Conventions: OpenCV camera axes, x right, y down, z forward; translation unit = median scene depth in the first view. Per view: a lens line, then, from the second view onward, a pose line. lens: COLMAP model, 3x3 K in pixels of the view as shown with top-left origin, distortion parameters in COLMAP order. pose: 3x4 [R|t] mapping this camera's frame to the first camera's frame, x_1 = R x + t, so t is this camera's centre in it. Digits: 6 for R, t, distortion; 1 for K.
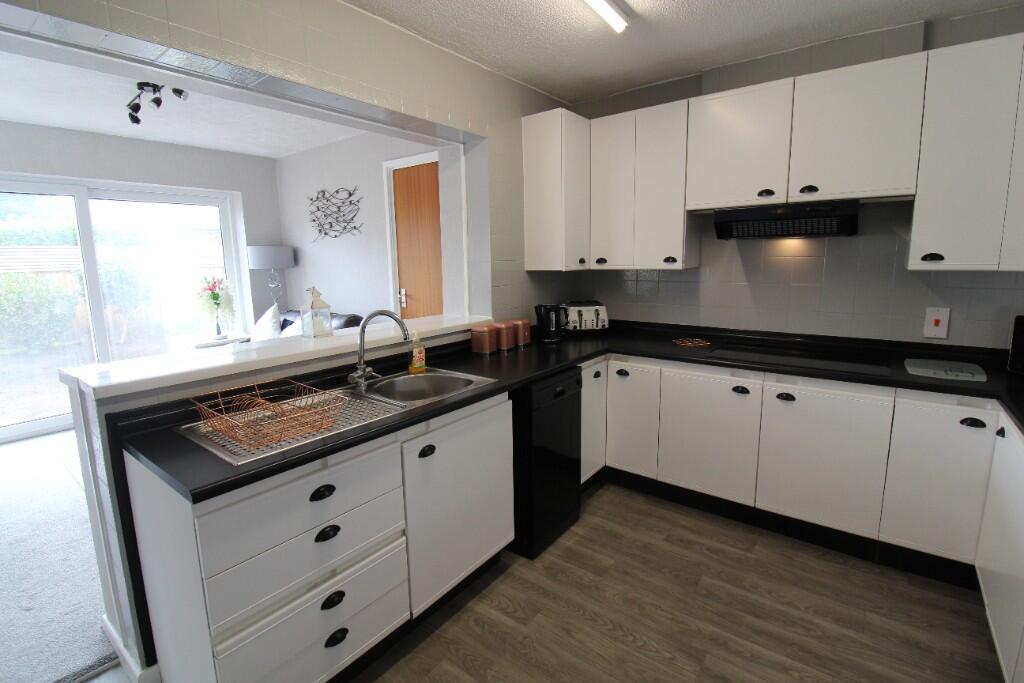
lens RADIAL K [[473.3, 0, 516.9], [0, 473.3, 337.3], [0, 0, 1]] dist [-0.023679, -0.001612]
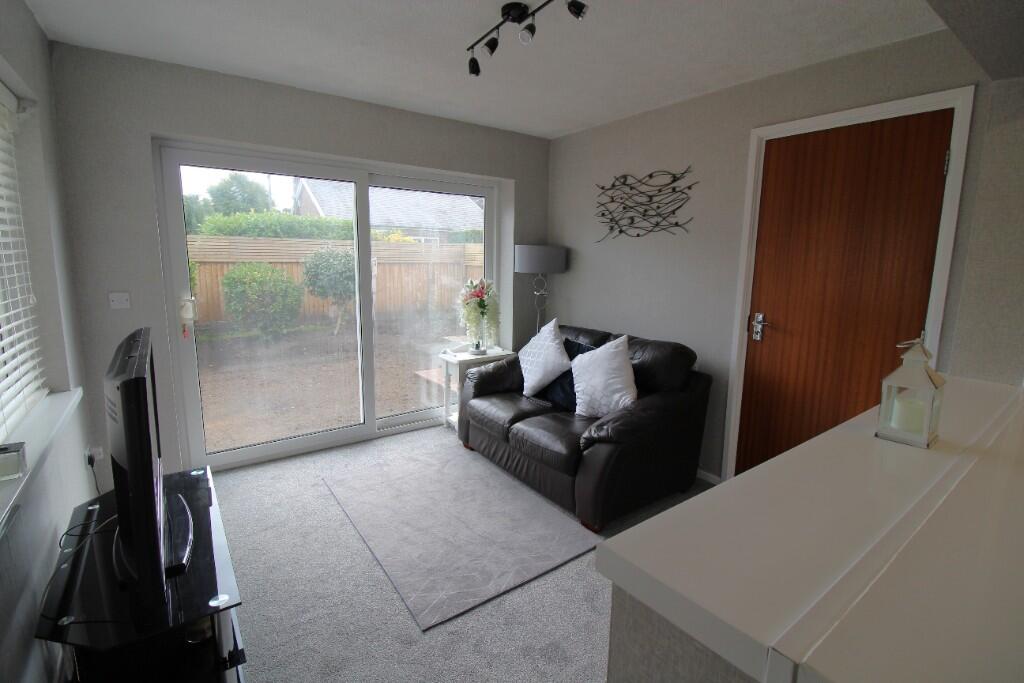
lens RADIAL K [[473.3, 0, 509.5], [0, 473.3, 336.3], [0, 0, 1]] dist [-0.023679, -0.001612]
pose [[0.953477, 0.075893, -0.291756, -0.348567], [-0.076422, 0.997029, 0.009597, -0.042870], [0.291618, 0.013146, 0.956445, 0.212064]]
